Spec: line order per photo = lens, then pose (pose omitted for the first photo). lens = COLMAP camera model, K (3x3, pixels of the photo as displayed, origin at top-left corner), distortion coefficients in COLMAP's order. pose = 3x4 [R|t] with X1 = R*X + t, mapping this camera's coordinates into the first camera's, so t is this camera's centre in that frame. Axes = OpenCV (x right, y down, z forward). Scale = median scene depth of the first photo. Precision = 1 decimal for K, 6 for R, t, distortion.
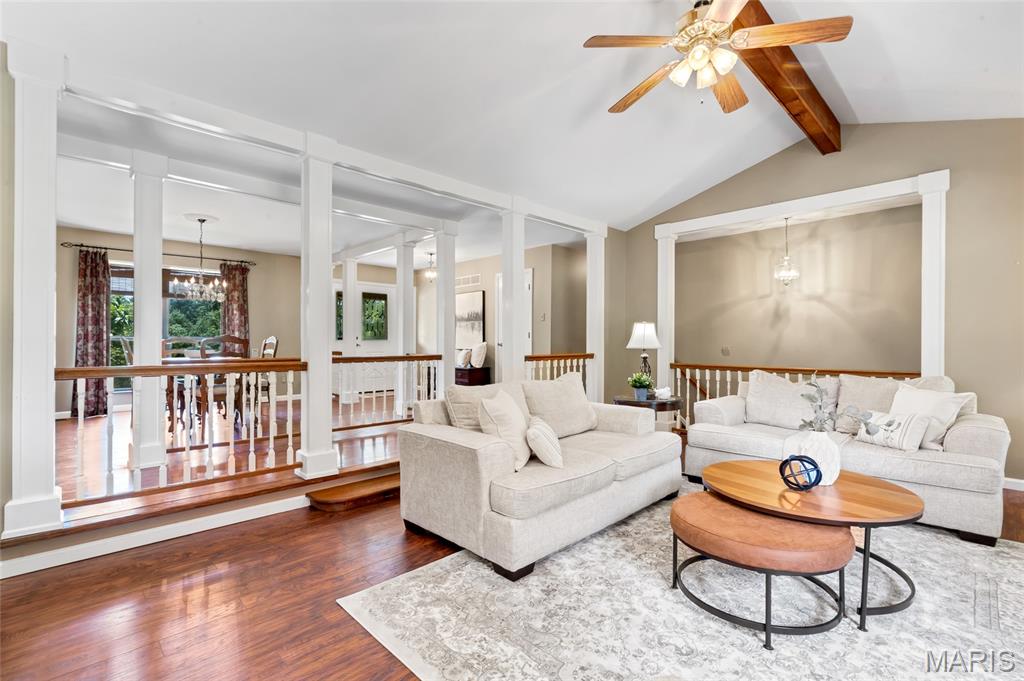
lens RADIAL K [[467.1, 0, 509.8], [0, 467.1, 344.4], [0, 0, 1]] dist [-0.006081, 0.001683]
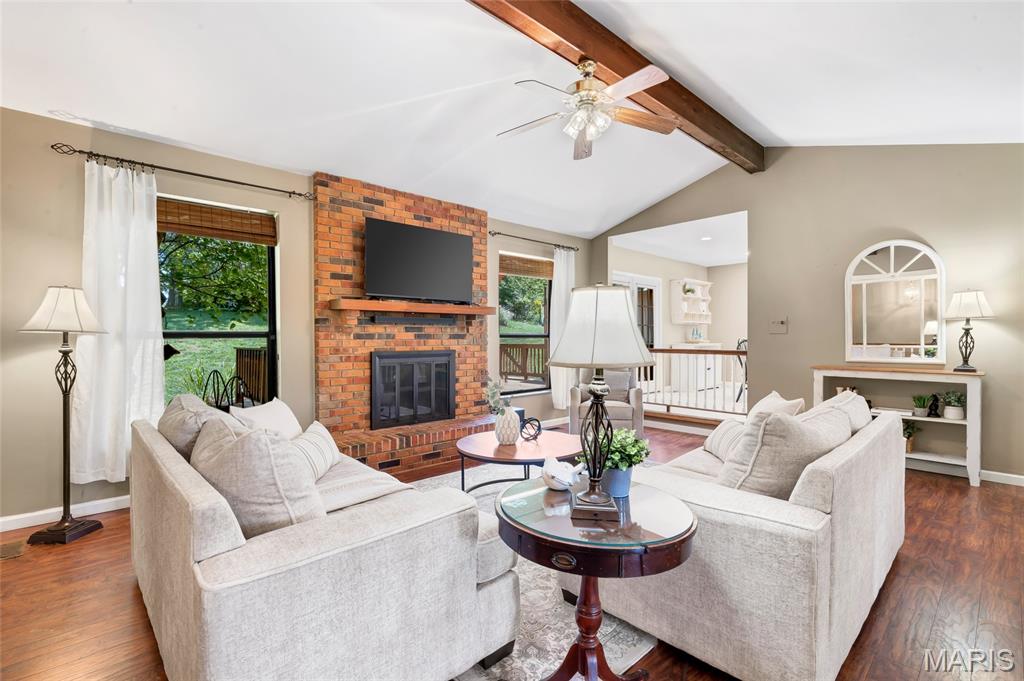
lens RADIAL K [[467.1, 0, 509.5], [0, 467.1, 340.5], [0, 0, 1]] dist [-0.006081, 0.001683]
pose [[-0.999800, 0.000892, 0.019972, 0.281261], [0.001067, 0.999961, 0.008750, -0.010049], [-0.019963, 0.008770, -0.999762, 1.086897]]
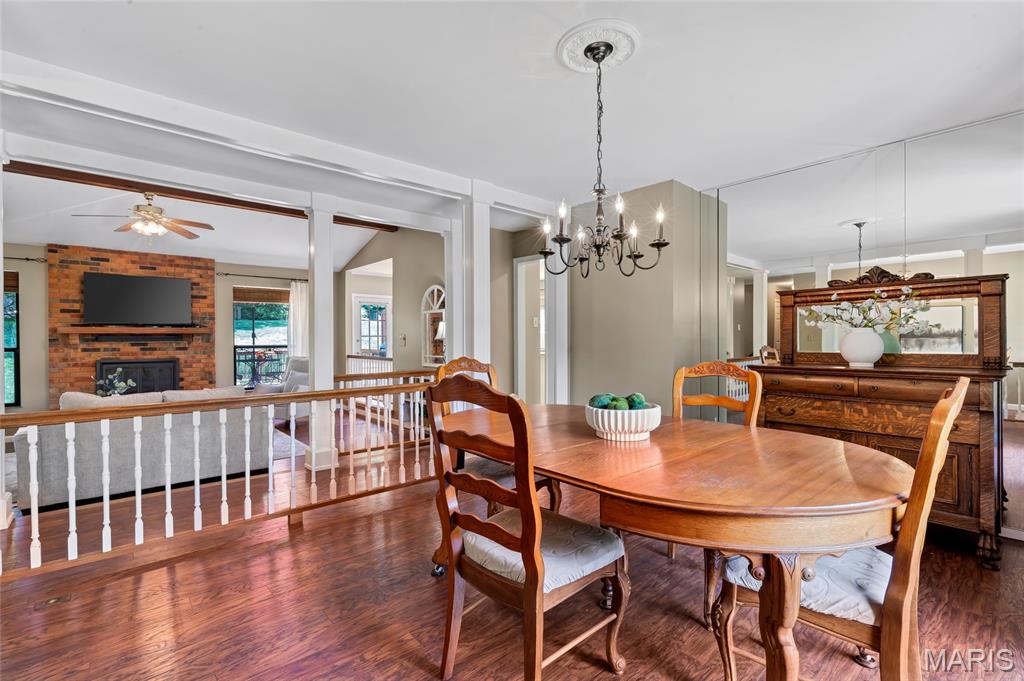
lens RADIAL K [[467.1, 0, 510.9], [0, 467.1, 338.7], [0, 0, 1]] dist [-0.006081, 0.001683]
pose [[-0.999204, 0.003633, 0.039730, -0.633764], [0.003809, 0.999983, 0.004358, -0.042451], [-0.039714, 0.004505, -0.999201, 1.467703]]
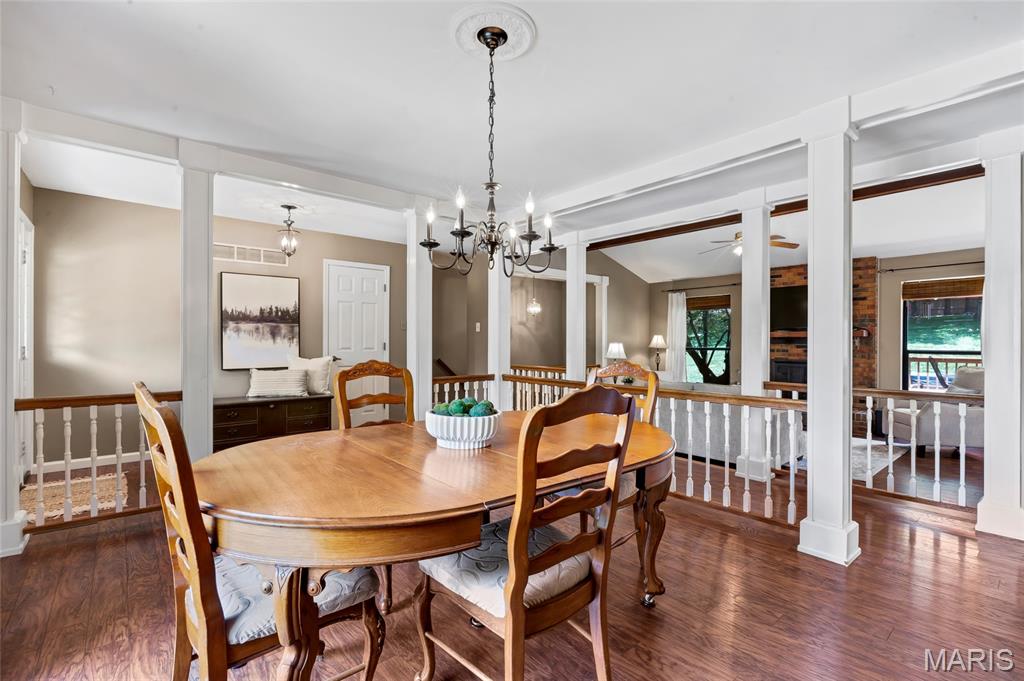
lens RADIAL K [[467.1, 0, 506.0], [0, 467.1, 342.9], [0, 0, 1]] dist [-0.006081, 0.001683]
pose [[0.073948, -0.003288, 0.997257, -1.079304], [-0.001145, 0.999994, 0.003382, -0.040470], [-0.997261, -0.001392, 0.073943, 1.015527]]
